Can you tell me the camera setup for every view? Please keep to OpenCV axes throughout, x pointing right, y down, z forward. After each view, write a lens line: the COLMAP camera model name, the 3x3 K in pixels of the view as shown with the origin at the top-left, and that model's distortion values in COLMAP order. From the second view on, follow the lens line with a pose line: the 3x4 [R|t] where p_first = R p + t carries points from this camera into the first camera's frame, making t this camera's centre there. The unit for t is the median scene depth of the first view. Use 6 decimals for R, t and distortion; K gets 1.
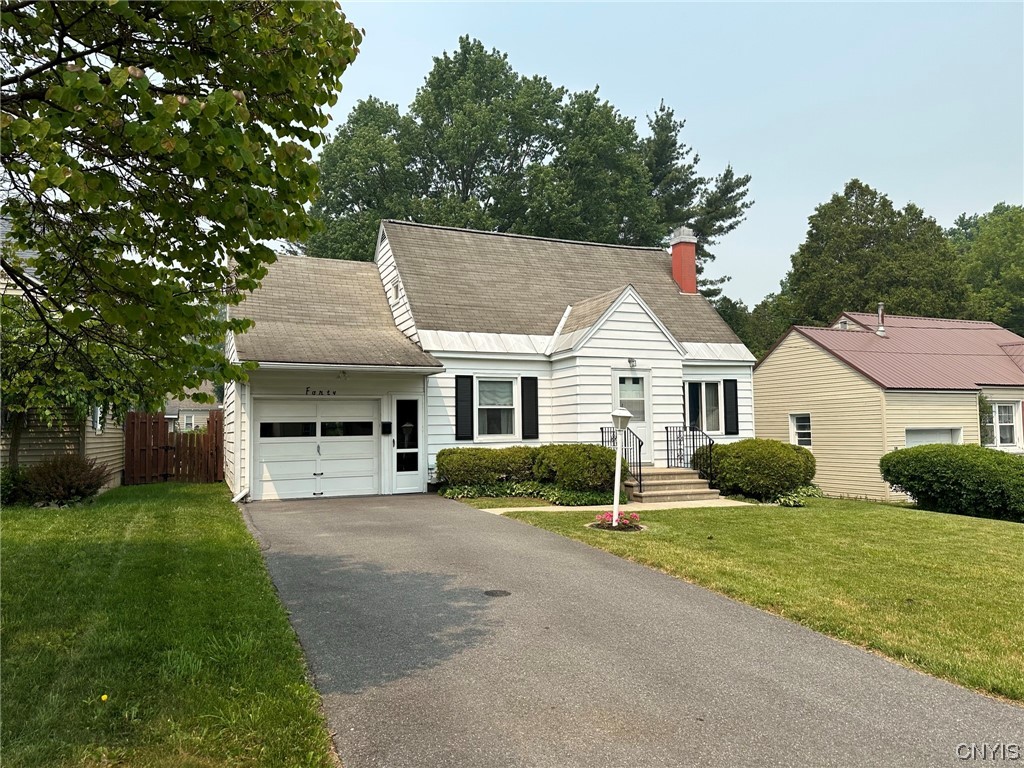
lens RADIAL K [[725.7, 0, 503.2], [0, 725.7, 386.7], [0, 0, 1]] dist [0.036045, -0.050332]
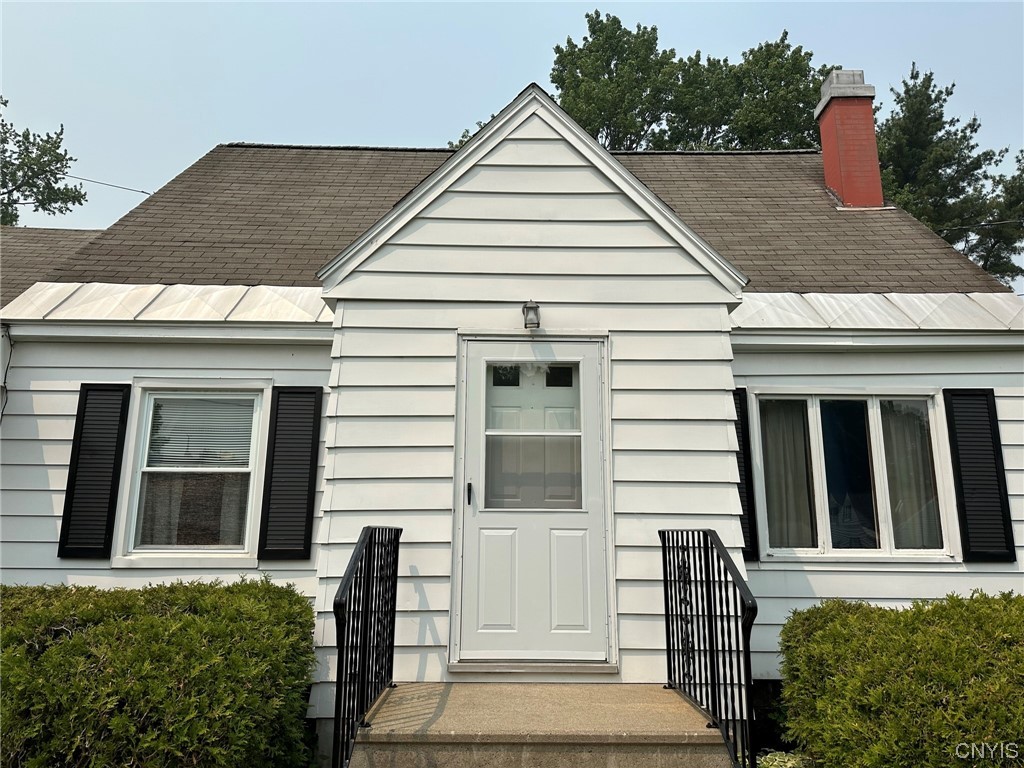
lens RADIAL K [[725.7, 0, 507.6], [0, 725.7, 379.9], [0, 0, 1]] dist [0.036045, -0.050332]
pose [[0.925516, -0.062645, -0.373491, 0.275806], [0.003654, 0.987655, -0.156604, 0.041207], [0.378690, 0.143575, 0.914319, 0.705972]]
